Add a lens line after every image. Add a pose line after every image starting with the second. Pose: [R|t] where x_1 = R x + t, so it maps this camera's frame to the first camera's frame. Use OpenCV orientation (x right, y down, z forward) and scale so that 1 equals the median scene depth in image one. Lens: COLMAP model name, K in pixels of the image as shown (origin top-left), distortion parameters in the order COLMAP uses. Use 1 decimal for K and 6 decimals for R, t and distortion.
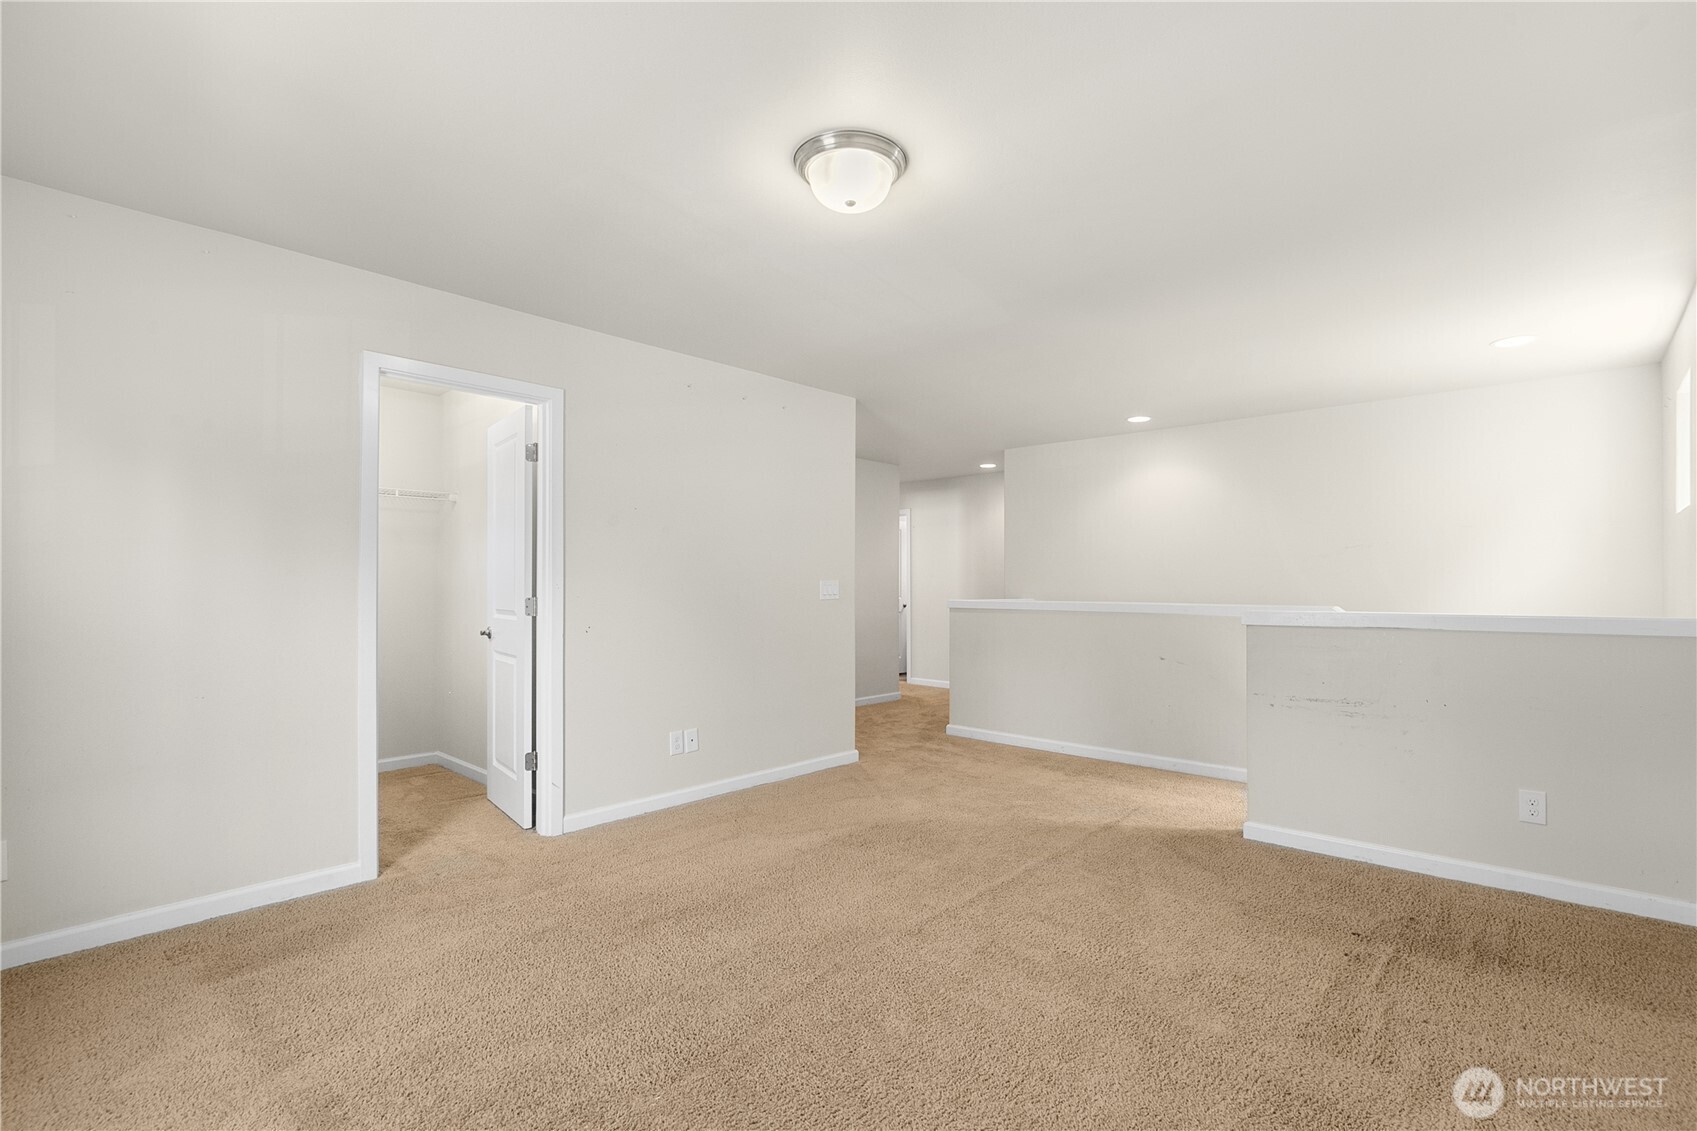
lens RADIAL K [[784.3, 0, 854.6], [0, 784.3, 570.1], [0, 0, 1]] dist [-0.016391, 0.001314]
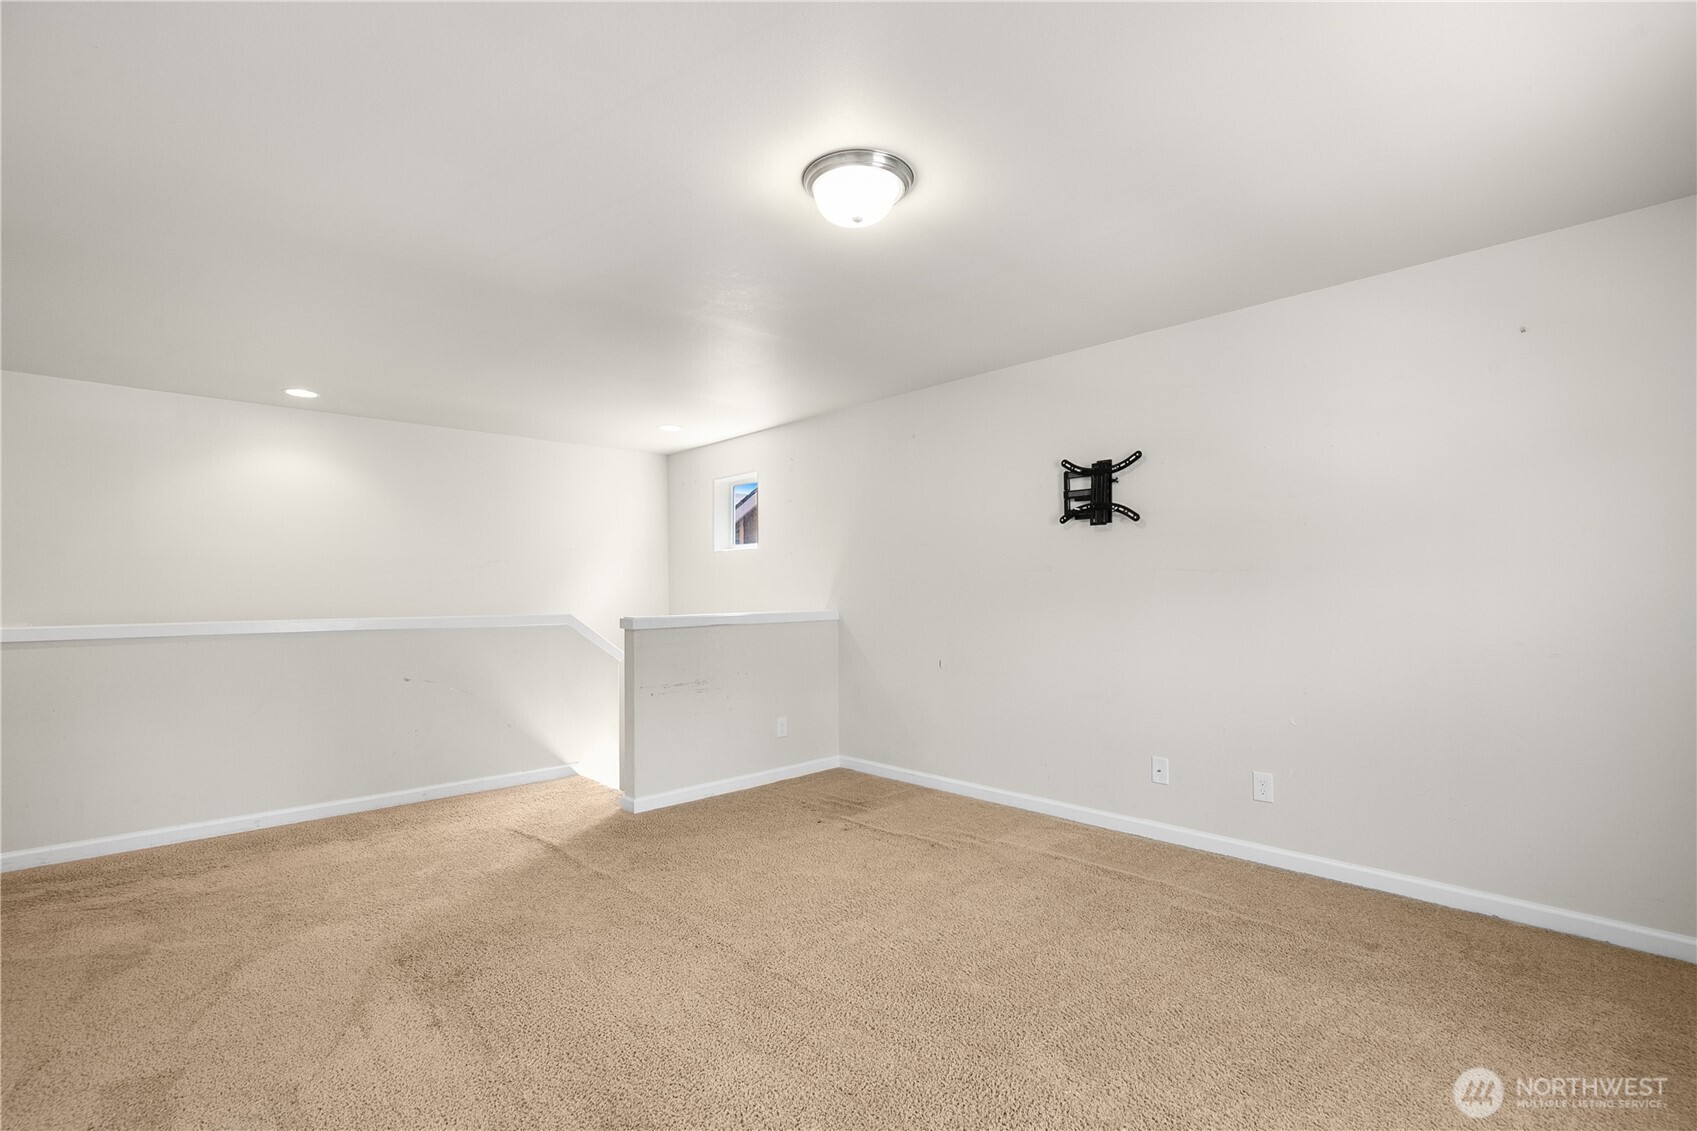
lens RADIAL K [[784.3, 0, 855.1], [0, 784.3, 573.0], [0, 0, 1]] dist [-0.016391, 0.001314]
pose [[0.053709, 0.023629, 0.998277, -0.597267], [-0.010204, 0.999681, -0.023113, 0.008863], [-0.998505, -0.008945, 0.053933, 0.563514]]
